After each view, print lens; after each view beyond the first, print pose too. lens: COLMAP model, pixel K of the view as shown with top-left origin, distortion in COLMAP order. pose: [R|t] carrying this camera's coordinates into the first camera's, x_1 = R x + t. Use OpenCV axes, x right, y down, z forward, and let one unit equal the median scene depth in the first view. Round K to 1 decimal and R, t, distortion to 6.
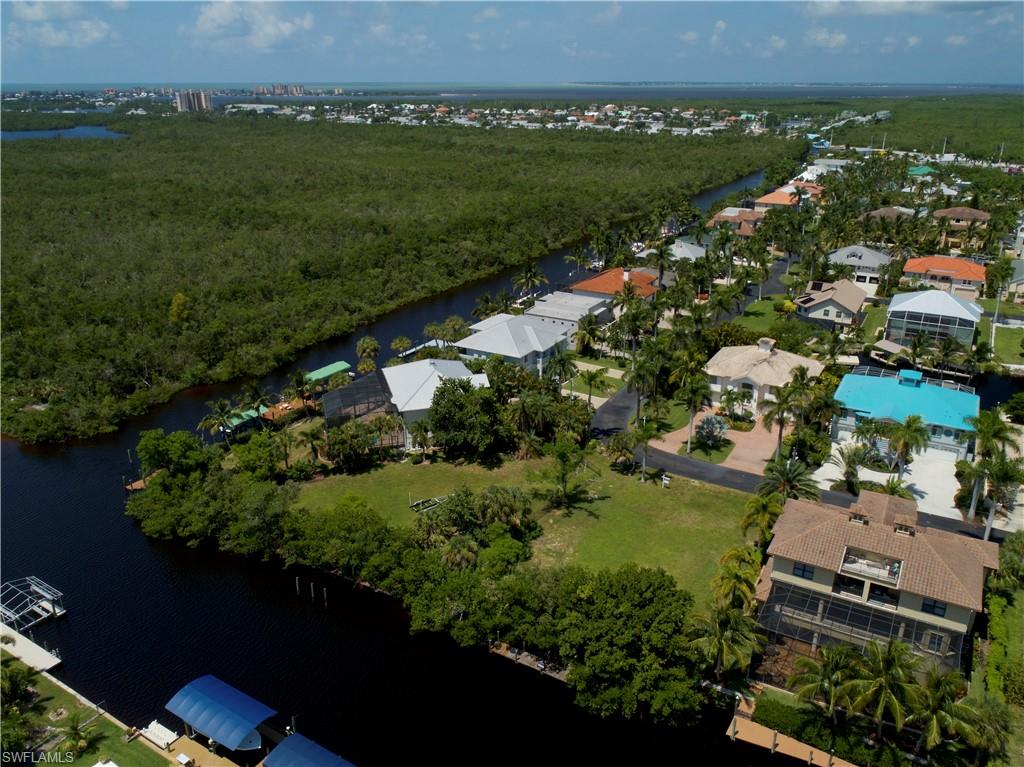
lens RADIAL K [[790.0, 0, 512.0], [0, 790.0, 383.5], [0, 0, 1]] dist [-0.009094, -0.002112]
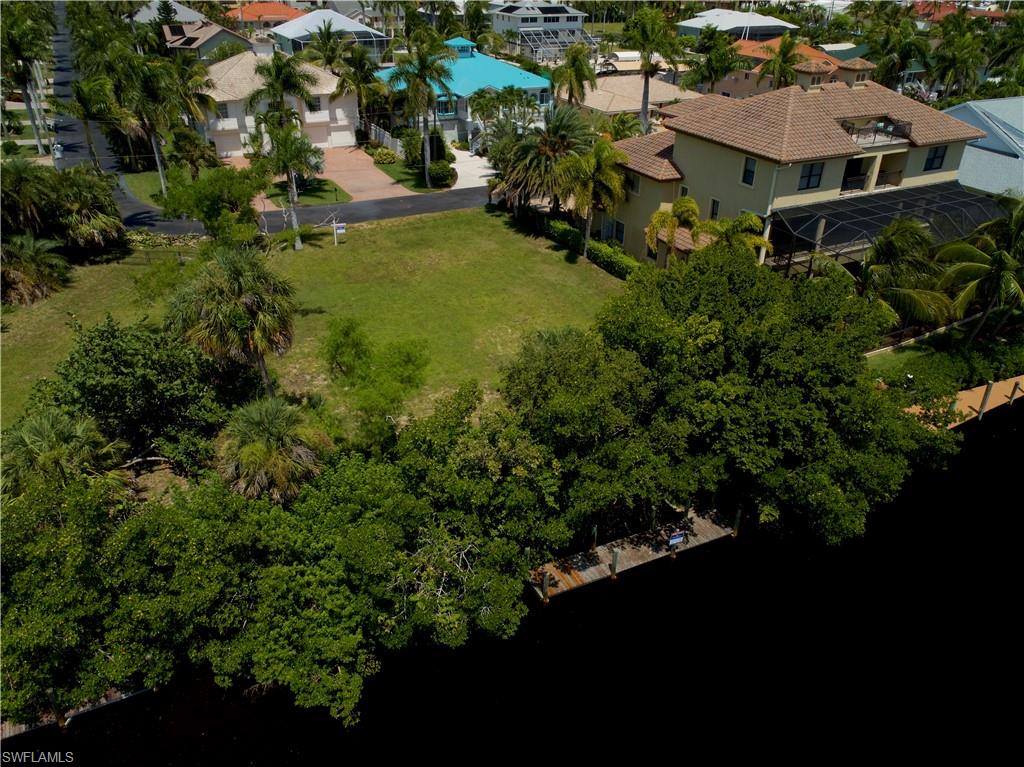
lens RADIAL K [[767.6, 0, 505.2], [0, 767.6, 397.3], [0, 0, 1]] dist [-0.015669, -0.002085]
pose [[0.541718, -0.419244, 0.728544, -0.178253], [0.287022, 0.906901, 0.308462, 0.089187], [-0.790038, 0.042009, 0.611617, 0.530871]]
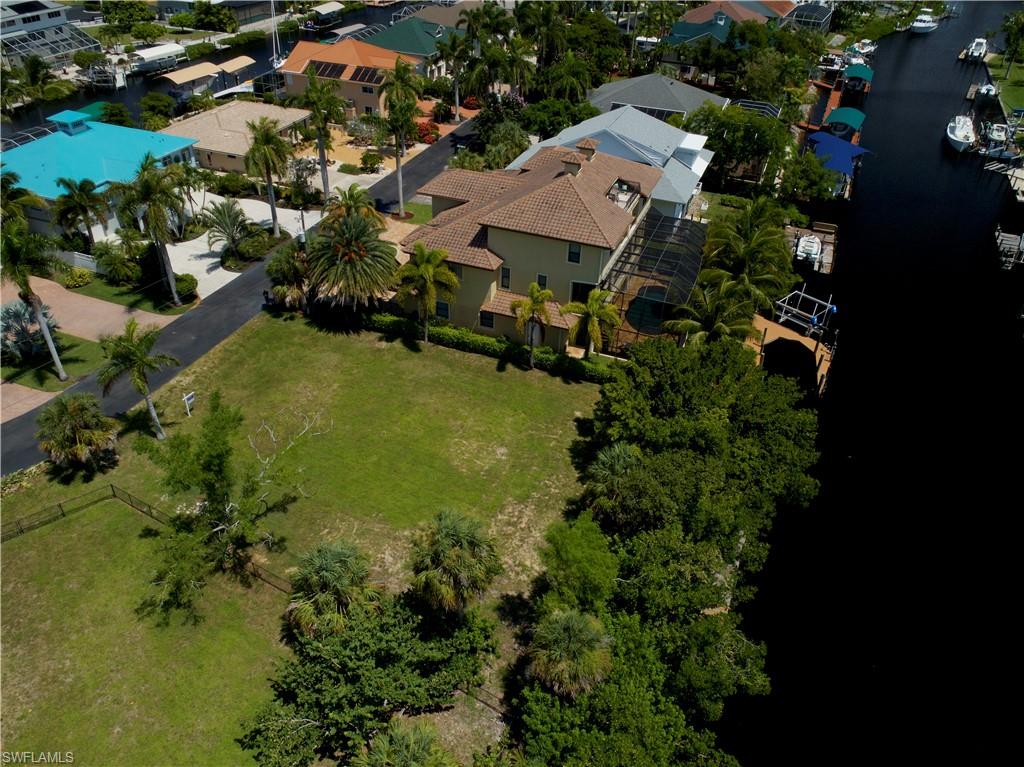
lens RADIAL K [[790.0, 0, 512.0], [0, 790.0, 383.5], [0, 0, 1]] dist [-0.009094, -0.002112]
pose [[-0.159045, -0.567149, 0.808113, -0.241802], [0.325877, 0.742499, 0.585235, -0.115900], [-0.931938, 0.356424, 0.066730, 0.702167]]
